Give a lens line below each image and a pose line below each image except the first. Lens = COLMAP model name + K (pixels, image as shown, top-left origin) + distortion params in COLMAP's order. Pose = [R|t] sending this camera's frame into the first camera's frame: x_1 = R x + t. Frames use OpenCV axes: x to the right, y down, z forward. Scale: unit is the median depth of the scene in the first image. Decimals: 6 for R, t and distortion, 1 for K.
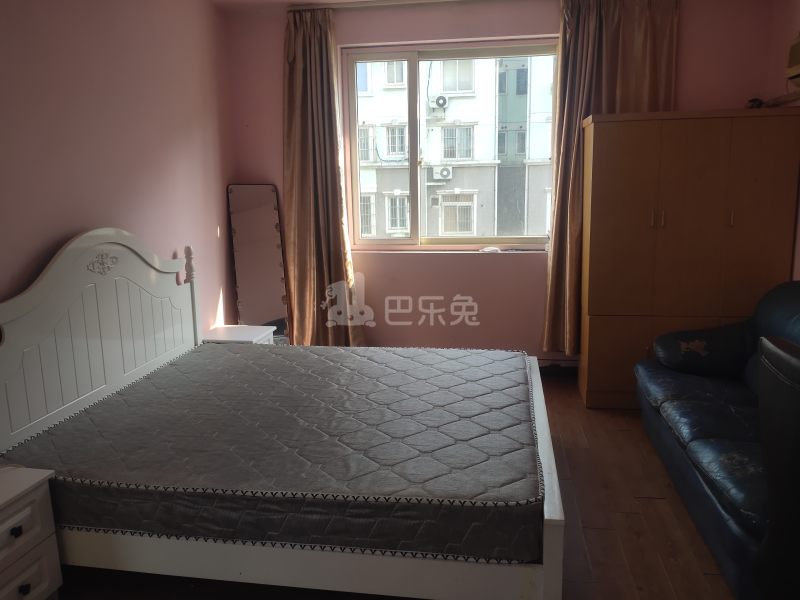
lens RADIAL K [[631.4, 0, 408.0], [0, 631.4, 293.8], [0, 0, 1]] dist [0.083682, -0.162440]
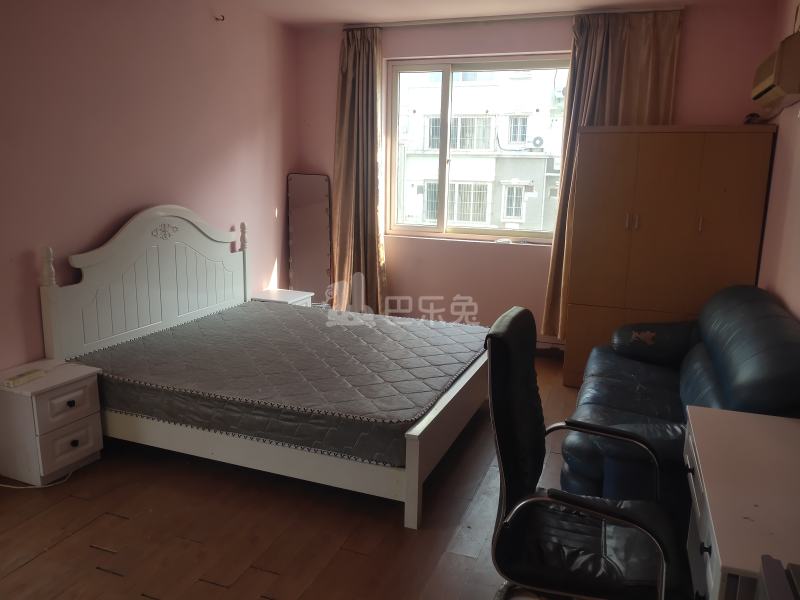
lens RADIAL K [[631.4, 0, 408.0], [0, 631.4, 293.8], [0, 0, 1]] dist [0.083682, -0.162440]
pose [[0.977011, 0.079339, -0.197874, 0.196880], [-0.075164, 0.996763, 0.028534, 0.004902], [0.199498, -0.013005, 0.979812, -0.142513]]
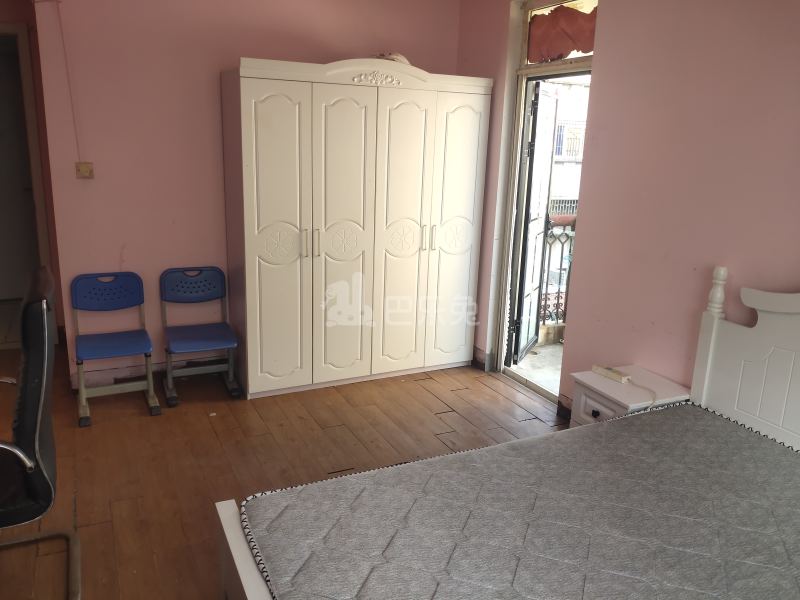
lens RADIAL K [[631.4, 0, 408.0], [0, 631.4, 293.8], [0, 0, 1]] dist [0.083682, -0.162440]
pose [[-0.815353, 0.128170, -0.564600, 0.218501], [-0.122089, 0.915196, 0.384071, -0.162204], [0.565946, 0.382085, -0.730559, 0.752974]]
